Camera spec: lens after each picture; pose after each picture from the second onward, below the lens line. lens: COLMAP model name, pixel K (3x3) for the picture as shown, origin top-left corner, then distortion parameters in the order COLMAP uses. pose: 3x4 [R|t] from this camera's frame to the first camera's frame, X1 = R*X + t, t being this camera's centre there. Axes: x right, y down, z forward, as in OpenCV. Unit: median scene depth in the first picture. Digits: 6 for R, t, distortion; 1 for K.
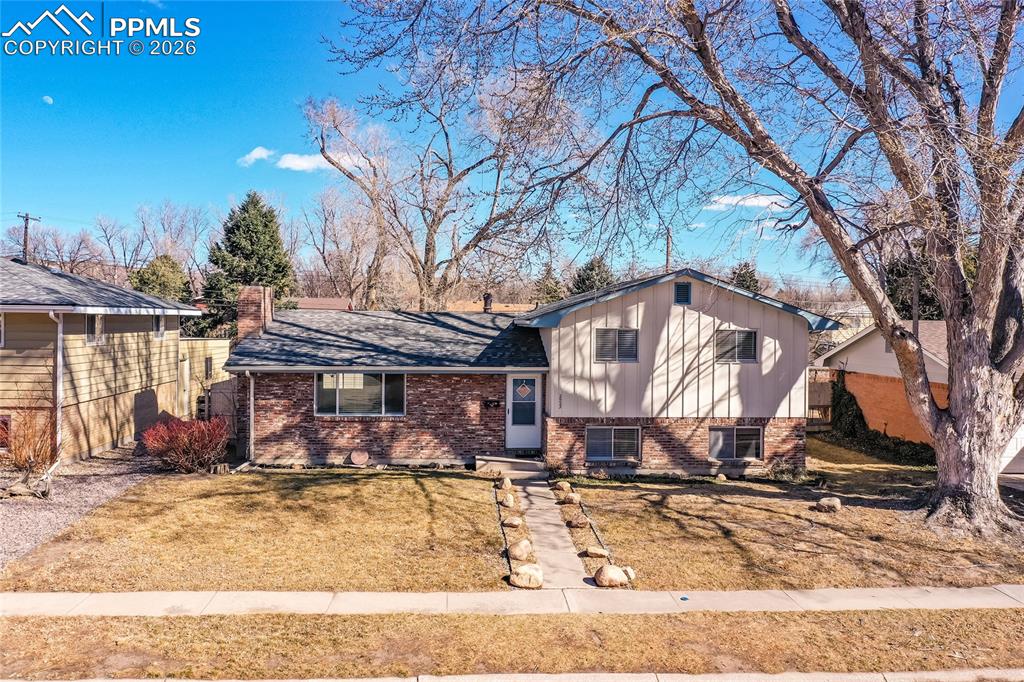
lens RADIAL K [[815.6, 0, 497.0], [0, 815.6, 315.2], [0, 0, 1]] dist [-0.008906, -0.002298]
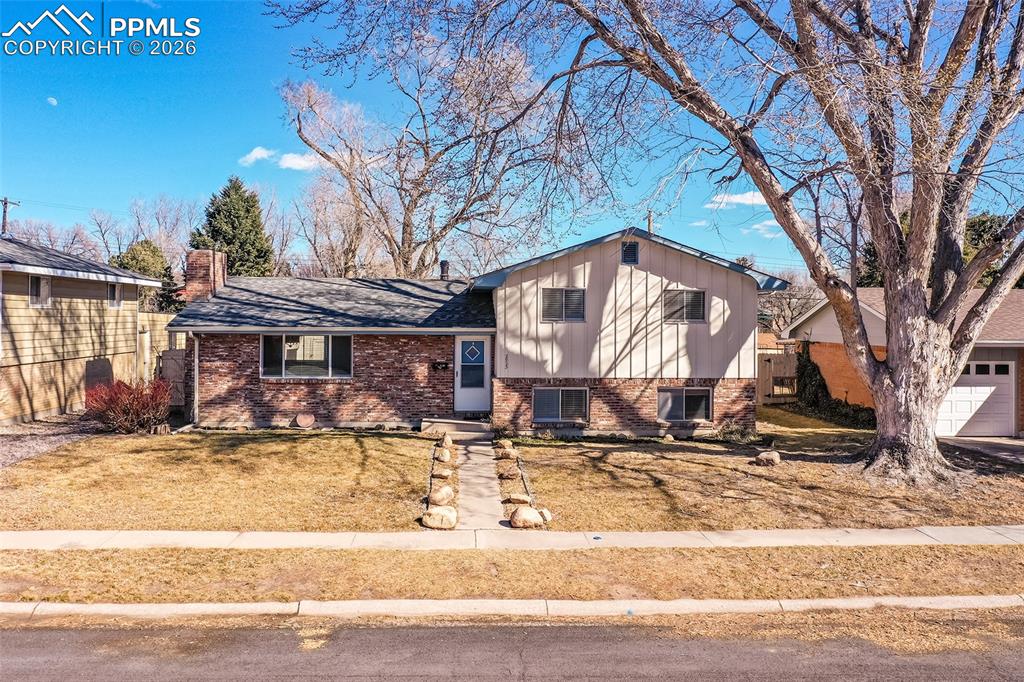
lens RADIAL K [[815.6, 0, 546.7], [0, 815.6, 326.2], [0, 0, 1]] dist [-0.008906, -0.002298]
pose [[0.999984, -0.002523, 0.005108, 0.135193], [0.002624, 0.999802, -0.019729, 0.091323], [-0.005057, 0.019742, 0.999792, 0.007691]]
